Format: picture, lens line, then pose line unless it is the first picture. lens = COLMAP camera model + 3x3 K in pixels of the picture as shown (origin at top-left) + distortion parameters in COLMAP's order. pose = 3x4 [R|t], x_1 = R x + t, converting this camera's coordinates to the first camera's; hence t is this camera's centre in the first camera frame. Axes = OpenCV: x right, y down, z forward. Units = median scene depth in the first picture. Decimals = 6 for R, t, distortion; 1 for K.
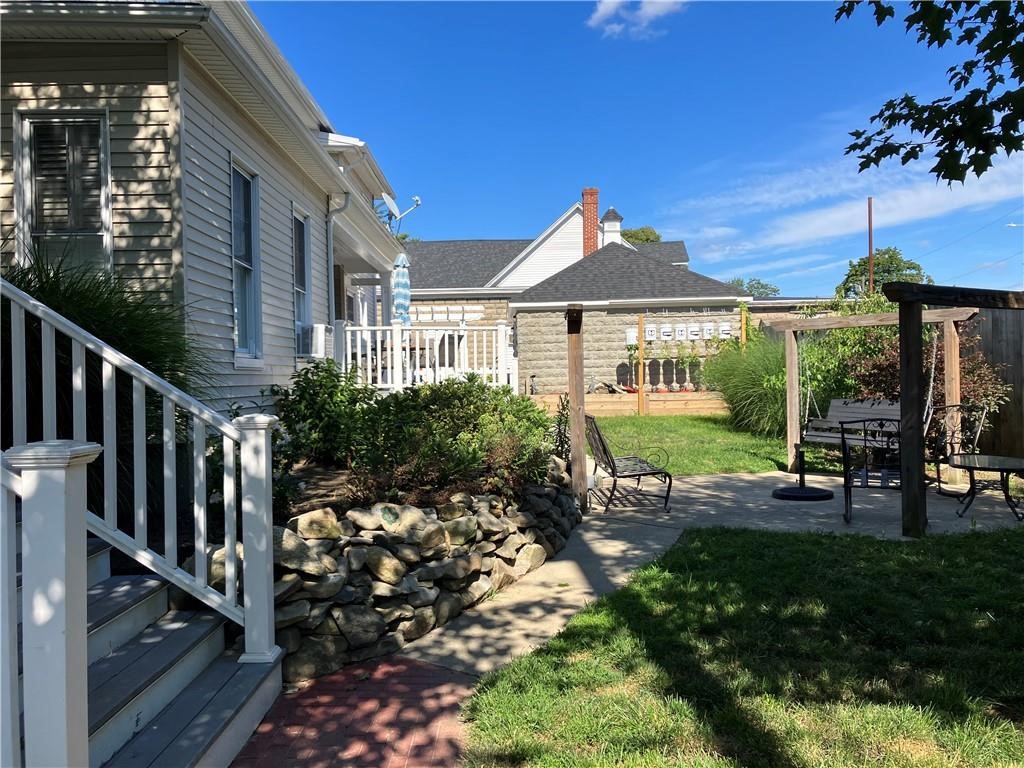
lens RADIAL K [[839.5, 0, 512.0], [0, 839.5, 384.0], [0, 0, 1]] dist [0.049450, -0.079758]
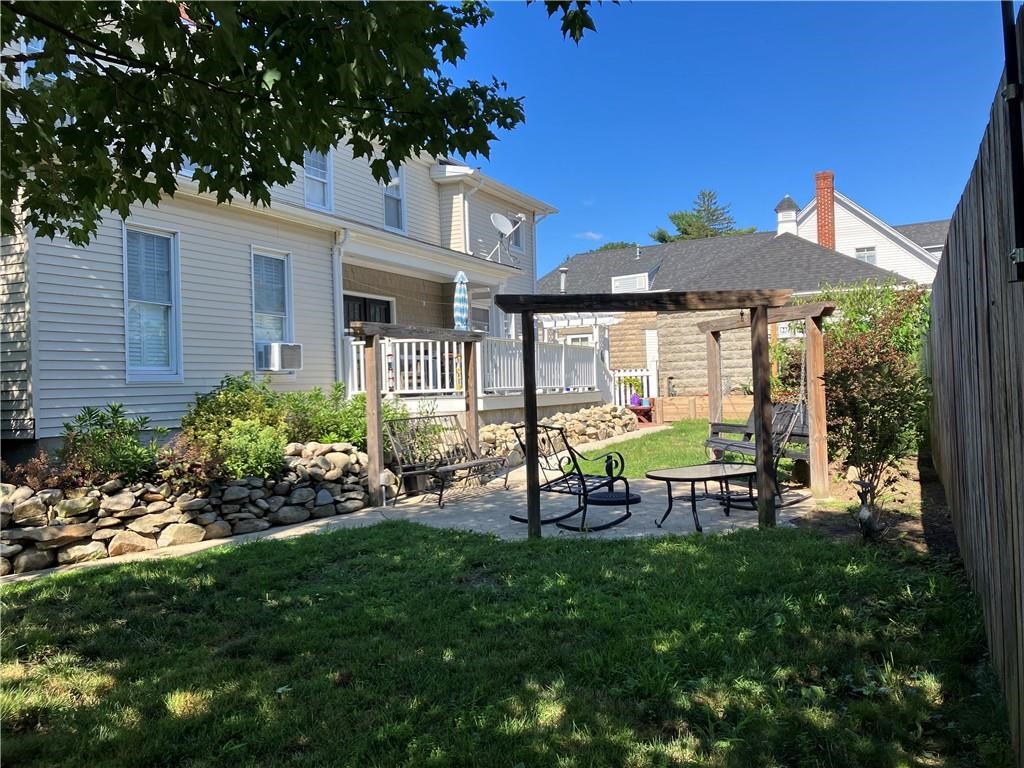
lens RADIAL K [[839.5, 0, 512.0], [0, 839.5, 384.0], [0, 0, 1]] dist [0.049450, -0.079758]
pose [[0.901360, -0.012558, -0.432889, 0.800340], [0.012699, 0.999916, -0.002566, -0.005673], [0.432885, -0.003184, 0.901444, 0.063794]]
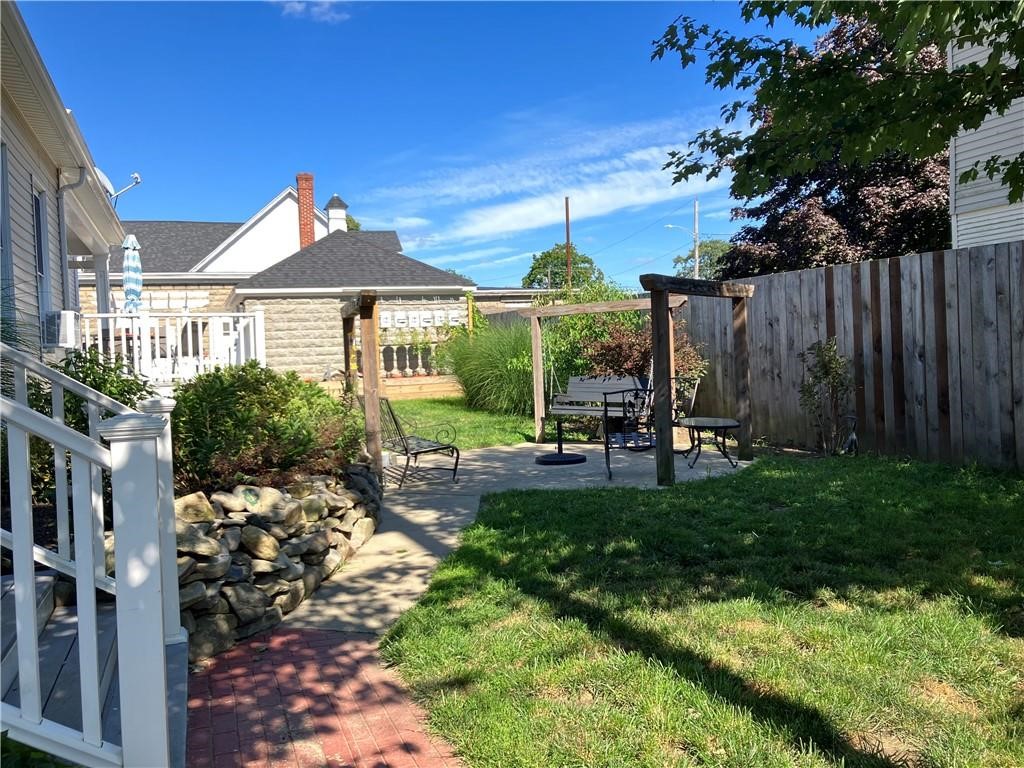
lens RADIAL K [[837.8, 0, 512.0], [0, 837.8, 384.0], [0, 0, 1]] dist [0.112151, -0.198859]
pose [[0.936557, -0.032885, 0.348970, -0.138723], [0.028144, 0.999430, 0.018650, 0.006563], [-0.349384, -0.007645, 0.936948, -0.046711]]
